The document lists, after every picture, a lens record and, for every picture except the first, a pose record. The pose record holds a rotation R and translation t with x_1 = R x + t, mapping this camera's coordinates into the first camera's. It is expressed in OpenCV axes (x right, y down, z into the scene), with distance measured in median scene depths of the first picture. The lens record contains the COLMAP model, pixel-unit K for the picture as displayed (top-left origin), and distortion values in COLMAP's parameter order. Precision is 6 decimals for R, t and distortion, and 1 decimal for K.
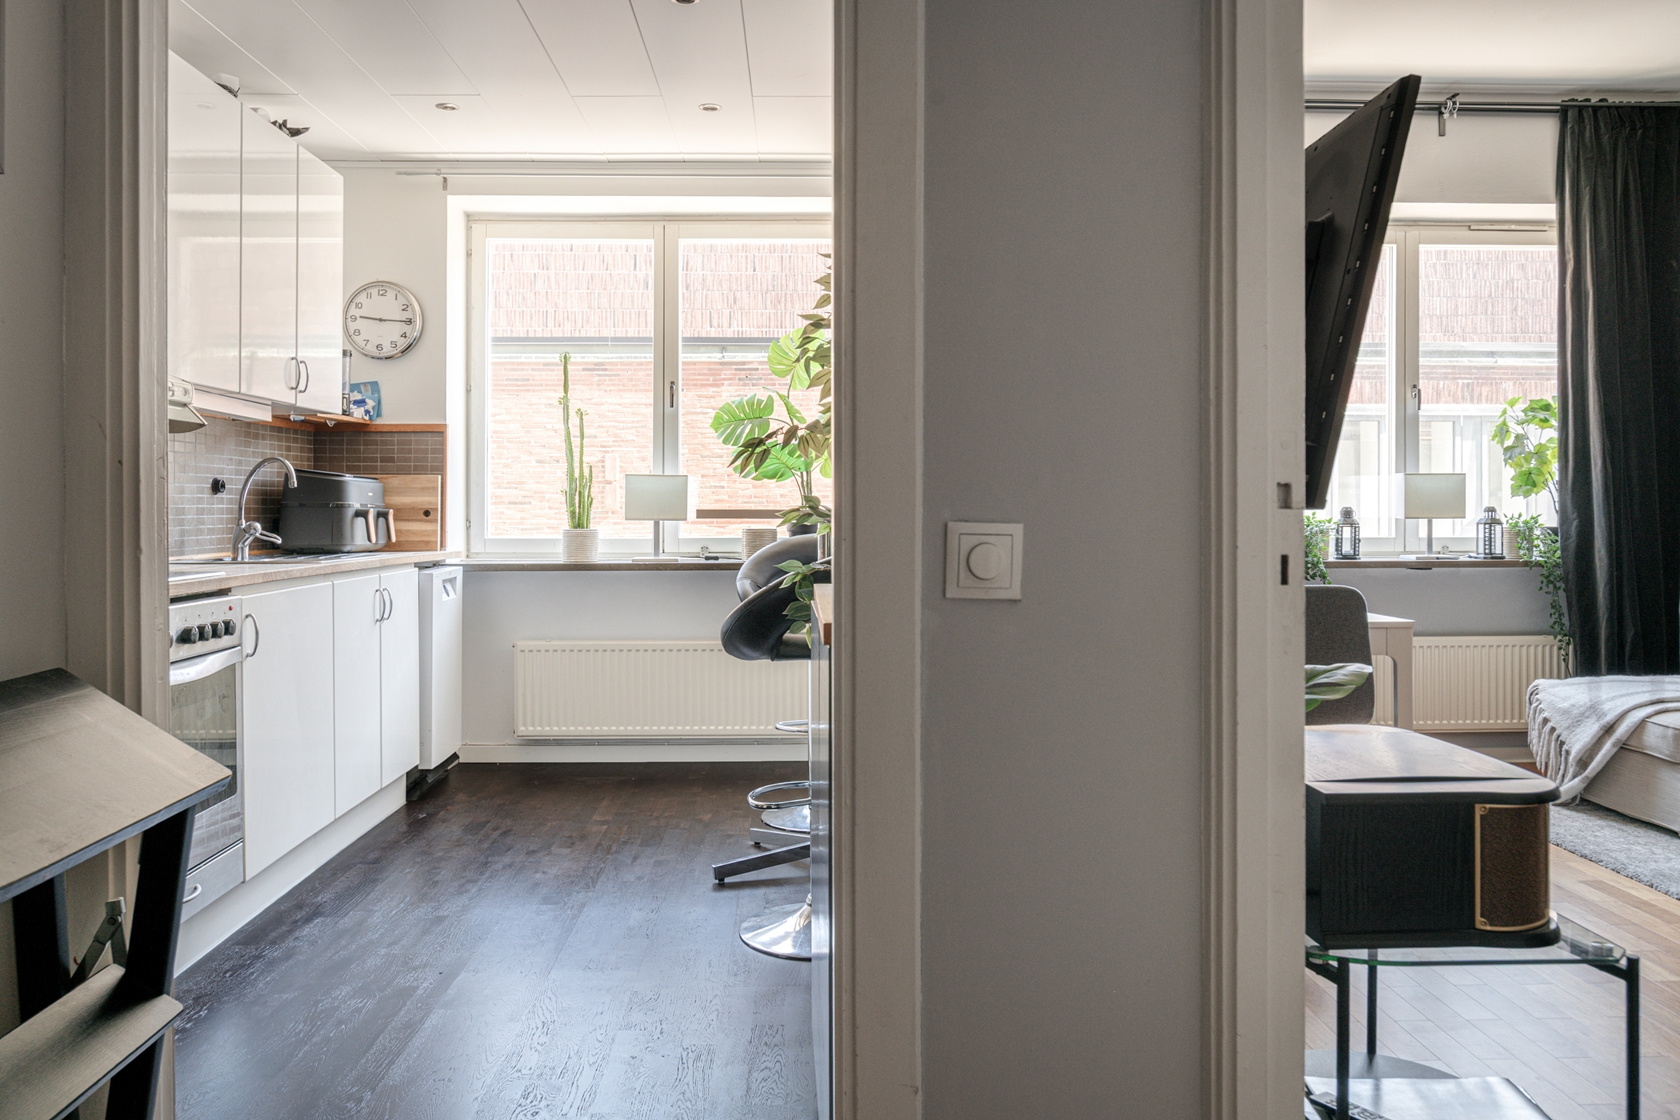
lens RADIAL K [[1198.2, 0, 836.0], [0, 1198.2, 493.7], [0, 0, 1]] dist [-0.027087, -0.000174]
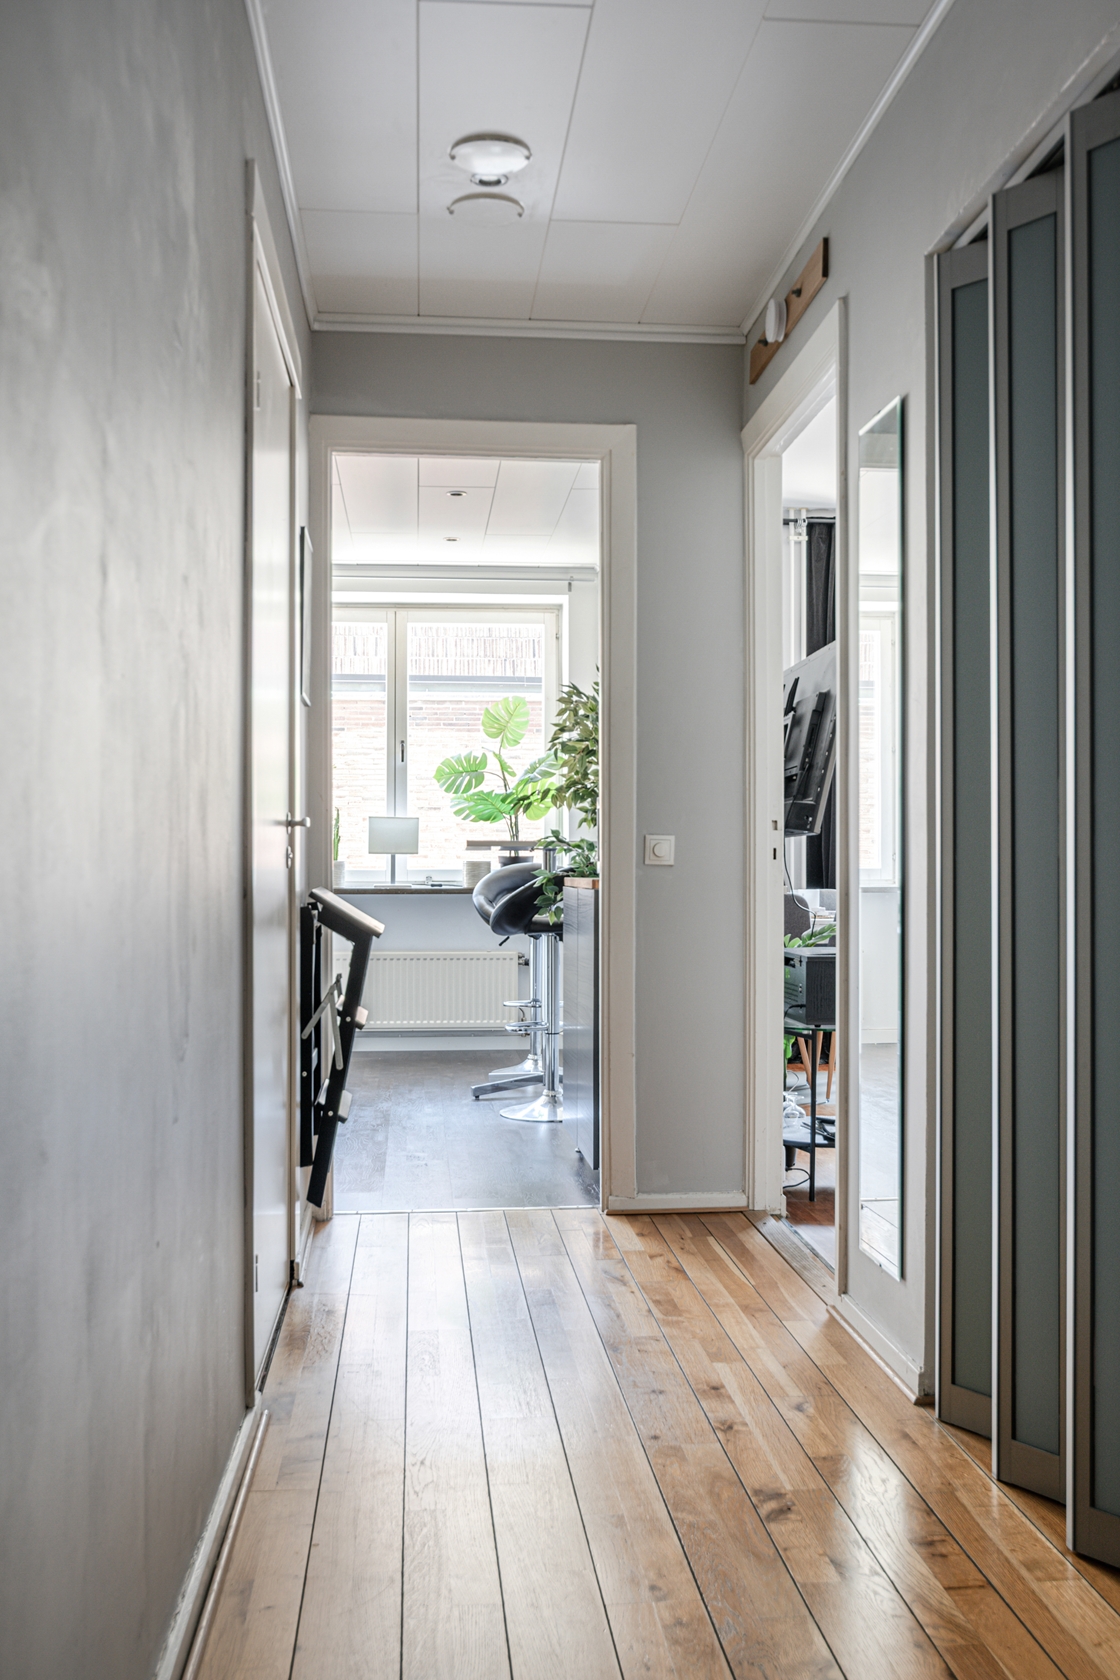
lens RADIAL K [[1527.2, 0, 561.1], [0, 1527.2, 839.6], [0, 0, 1]] dist [-0.037158, -0.000043]
pose [[0.998040, 0.001874, 0.062548, -0.078652], [-0.001726, 0.999996, -0.002419, 0.011060], [-0.062552, 0.002307, 0.998039, -0.605023]]
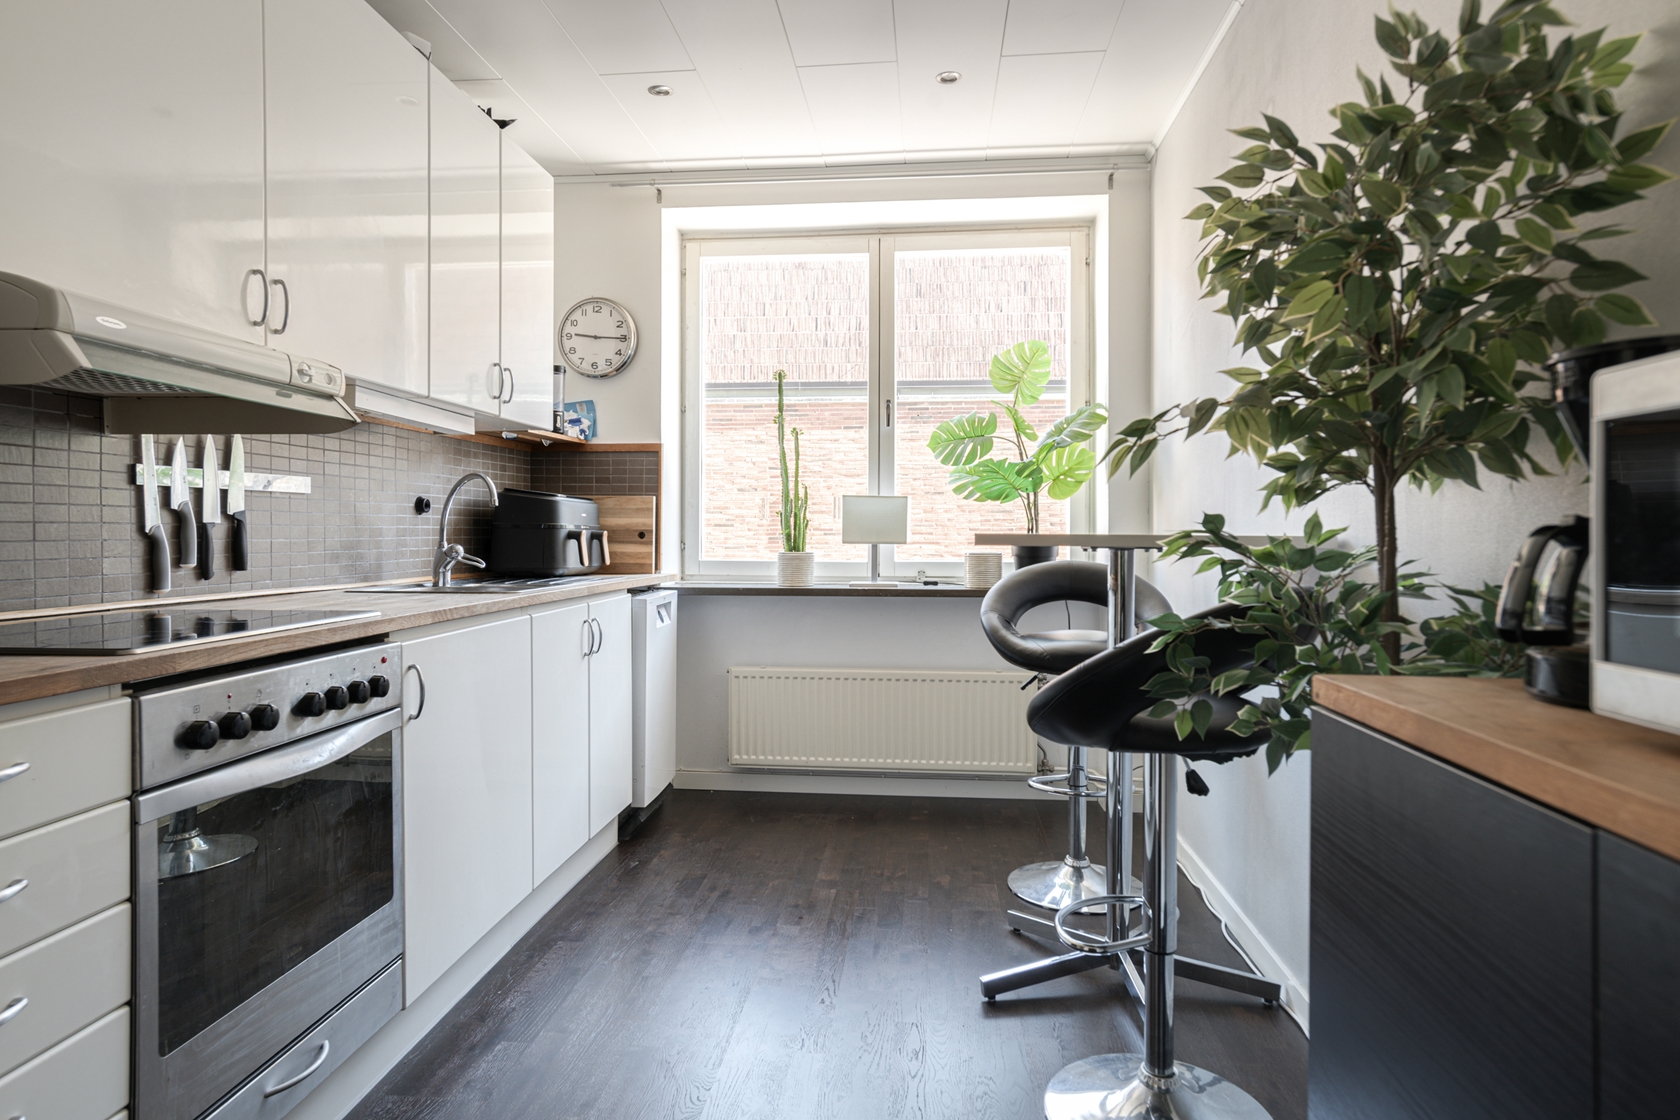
lens RADIAL K [[944.0, 0, 841.3], [0, 944.0, 526.2], [0, 0, 1]] dist [-0.000825, 0.000165]
pose [[0.991679, 0.003343, -0.128690, -0.082177], [-0.002337, 0.999966, 0.007969, 0.002662], [0.128713, -0.007602, 0.991653, 0.258442]]
